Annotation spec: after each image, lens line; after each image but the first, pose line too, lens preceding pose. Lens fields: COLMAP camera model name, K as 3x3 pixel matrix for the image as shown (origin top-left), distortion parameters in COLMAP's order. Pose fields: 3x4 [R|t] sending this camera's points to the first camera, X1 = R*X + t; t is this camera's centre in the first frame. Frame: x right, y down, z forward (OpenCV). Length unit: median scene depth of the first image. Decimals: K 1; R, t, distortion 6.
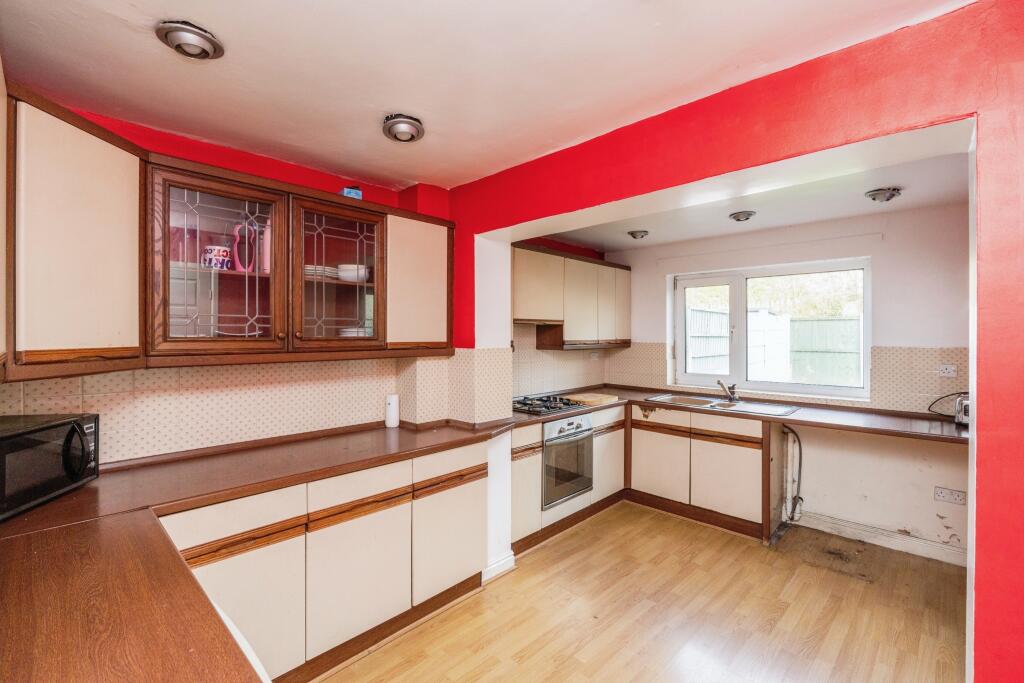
lens RADIAL K [[443.0, 0, 512.0], [0, 443.0, 341.5], [0, 0, 1]] dist [-0.000975, 0.000046]
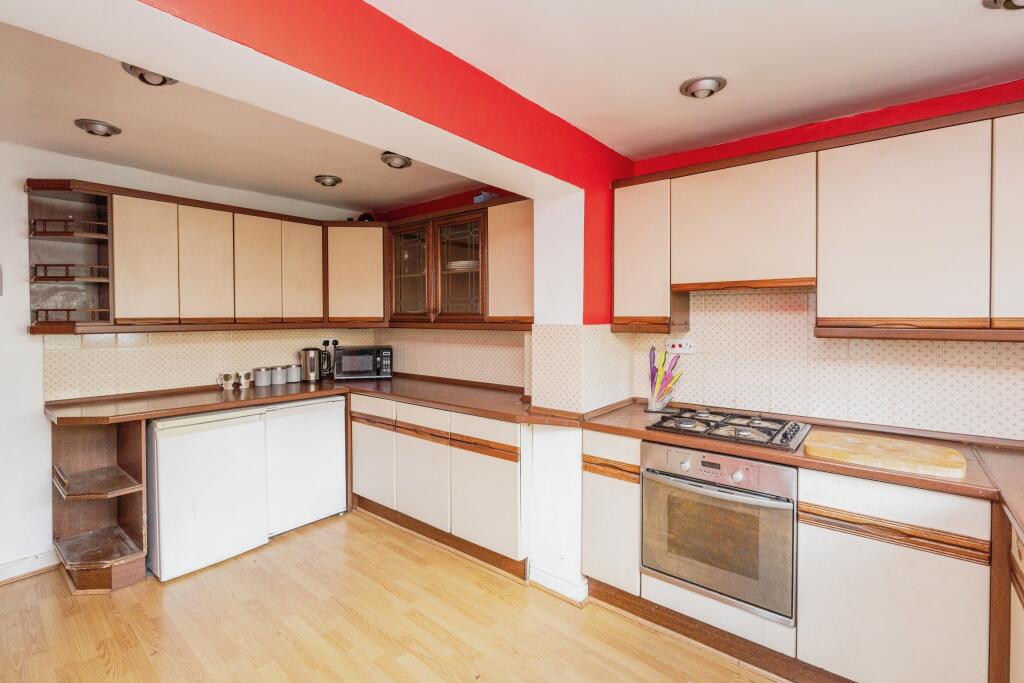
lens RADIAL K [[464.0, 0, 522.5], [0, 464.0, 315.2], [0, 0, 1]] dist [-0.016088, -0.000074]
pose [[0.096750, 0.010513, -0.995253, 0.843523], [-0.001272, 0.999945, 0.010439, -0.012738], [0.995308, 0.000256, 0.096758, 0.856857]]
